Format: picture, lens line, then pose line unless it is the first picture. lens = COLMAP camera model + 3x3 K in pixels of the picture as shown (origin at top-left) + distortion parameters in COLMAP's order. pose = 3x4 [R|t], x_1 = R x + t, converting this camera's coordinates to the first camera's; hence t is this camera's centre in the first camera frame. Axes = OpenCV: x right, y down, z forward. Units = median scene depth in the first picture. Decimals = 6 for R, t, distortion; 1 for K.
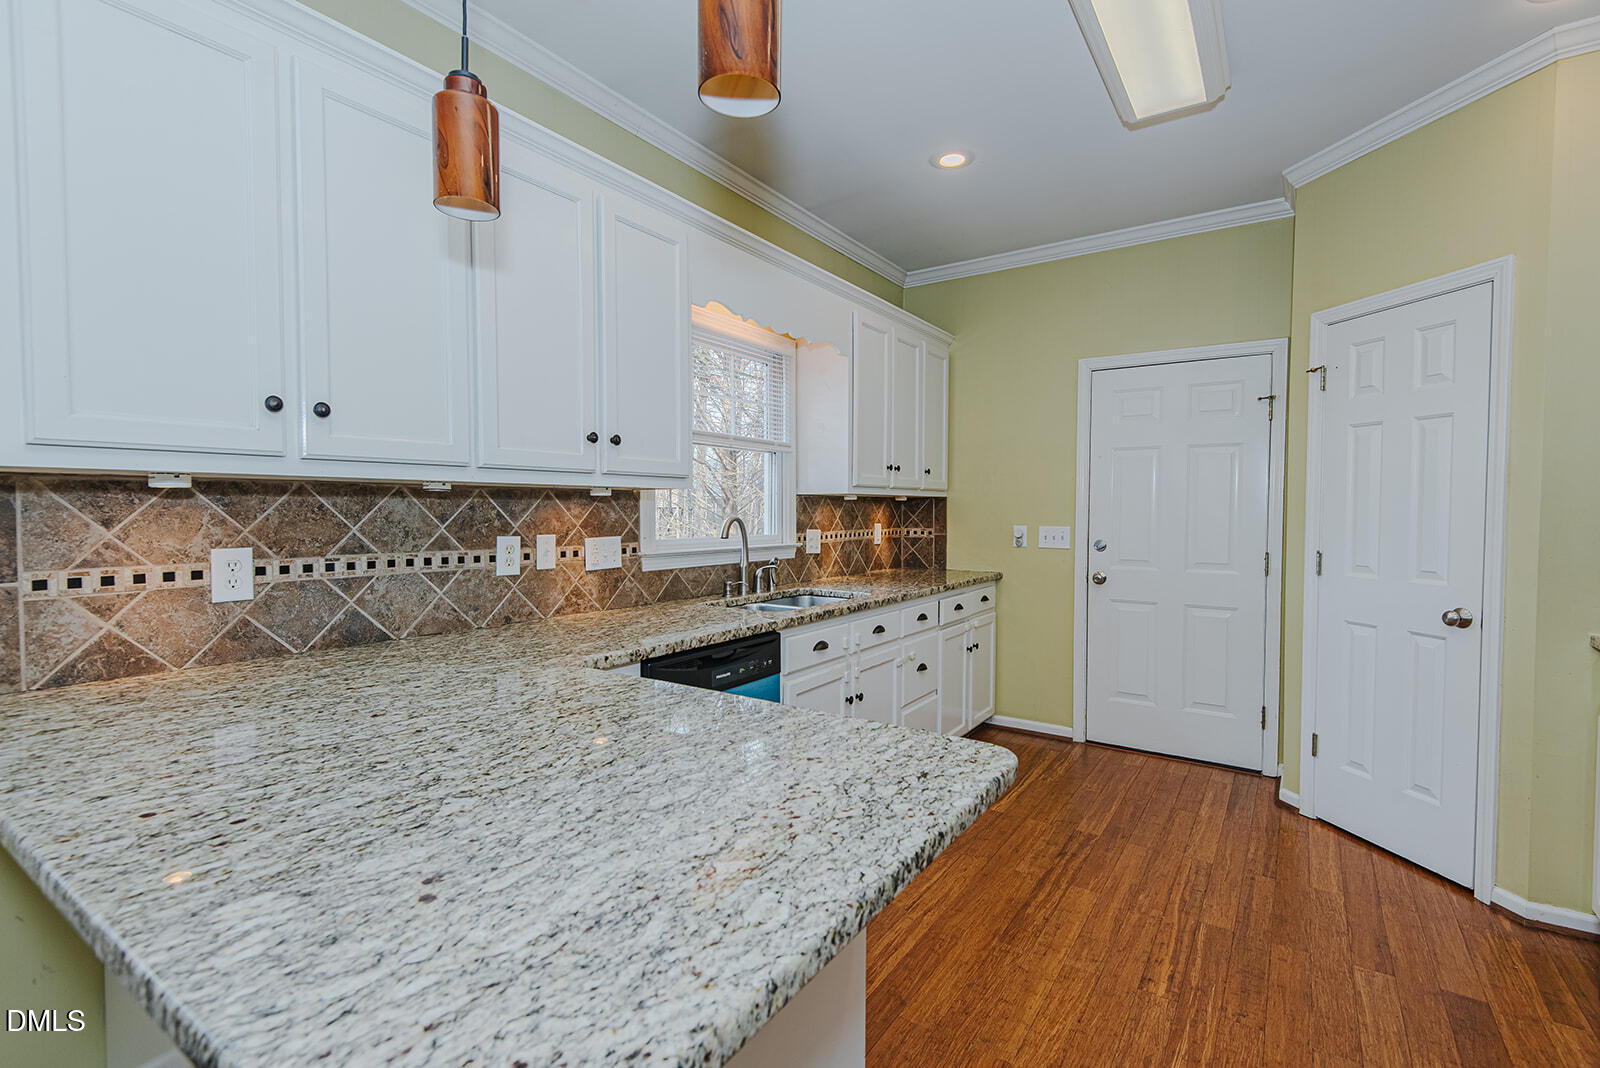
lens RADIAL K [[716.7, 0, 808.4], [0, 716.7, 525.8], [0, 0, 1]] dist [0.026133, -0.012678]
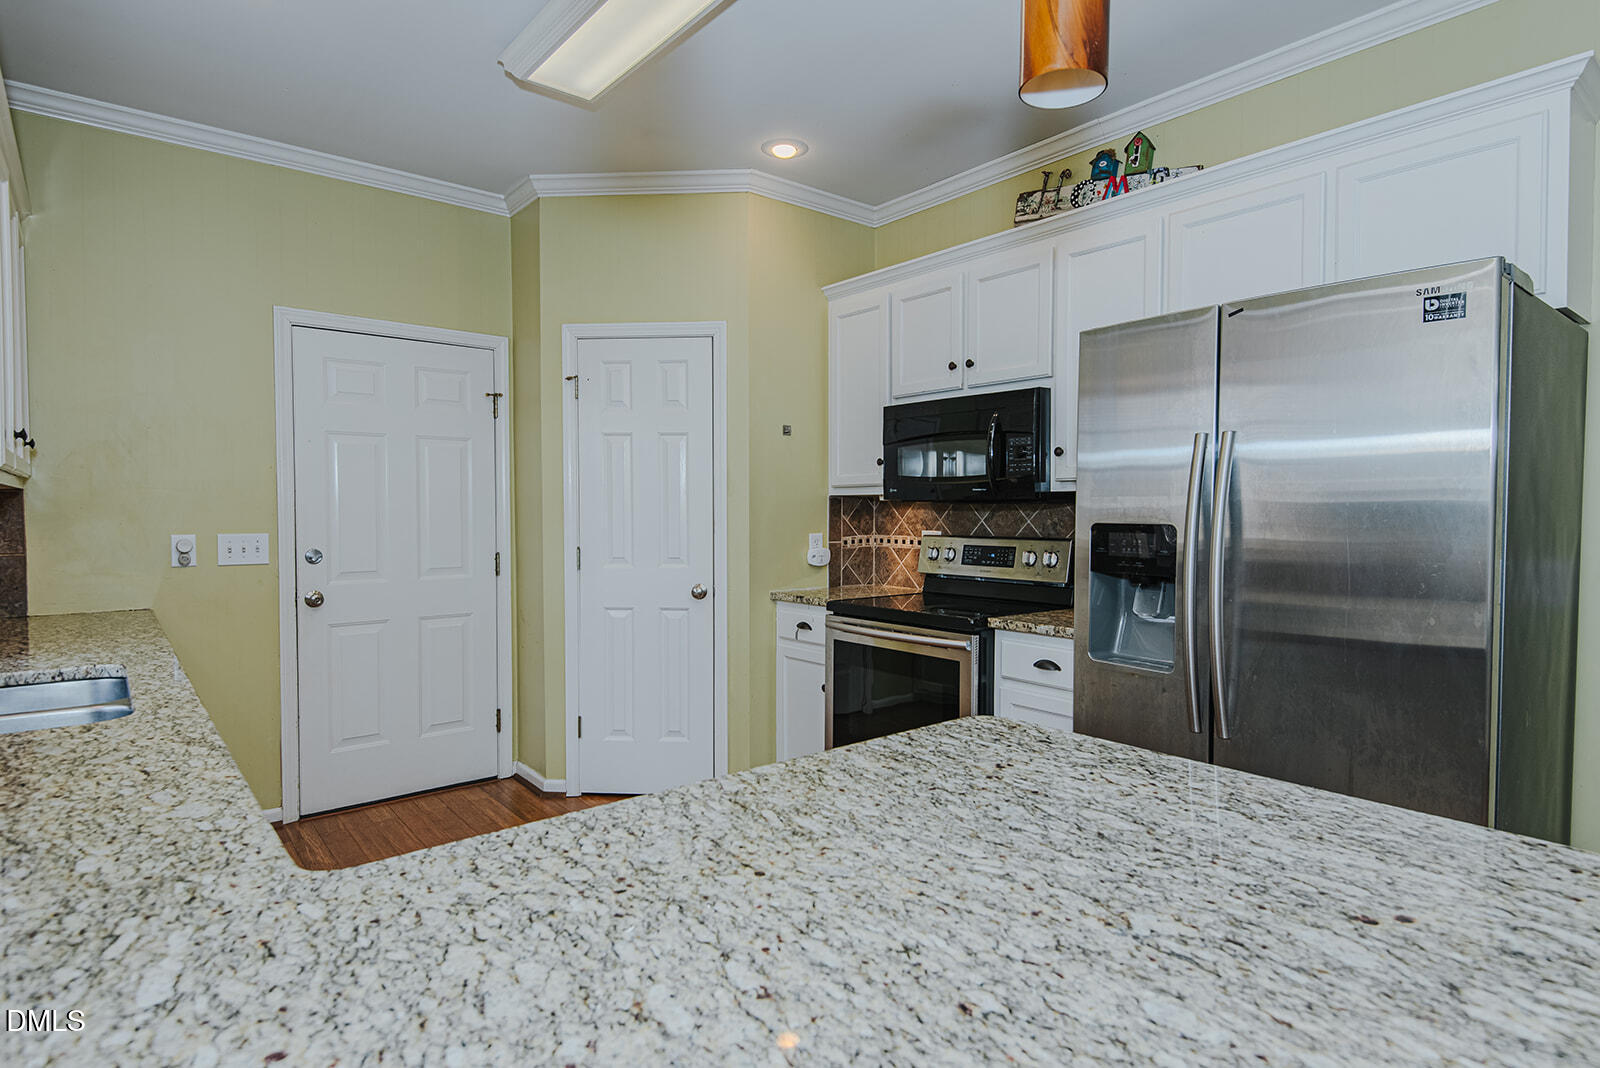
lens RADIAL K [[846.5, 0, 798.0], [0, 846.5, 525.8], [0, 0, 1]] dist [0.016916, -0.008345]
pose [[0.299791, -0.023772, 0.953709, -1.058278], [0.023880, 0.999563, 0.017409, -0.029274], [-0.953706, 0.017556, 0.300228, 0.815788]]
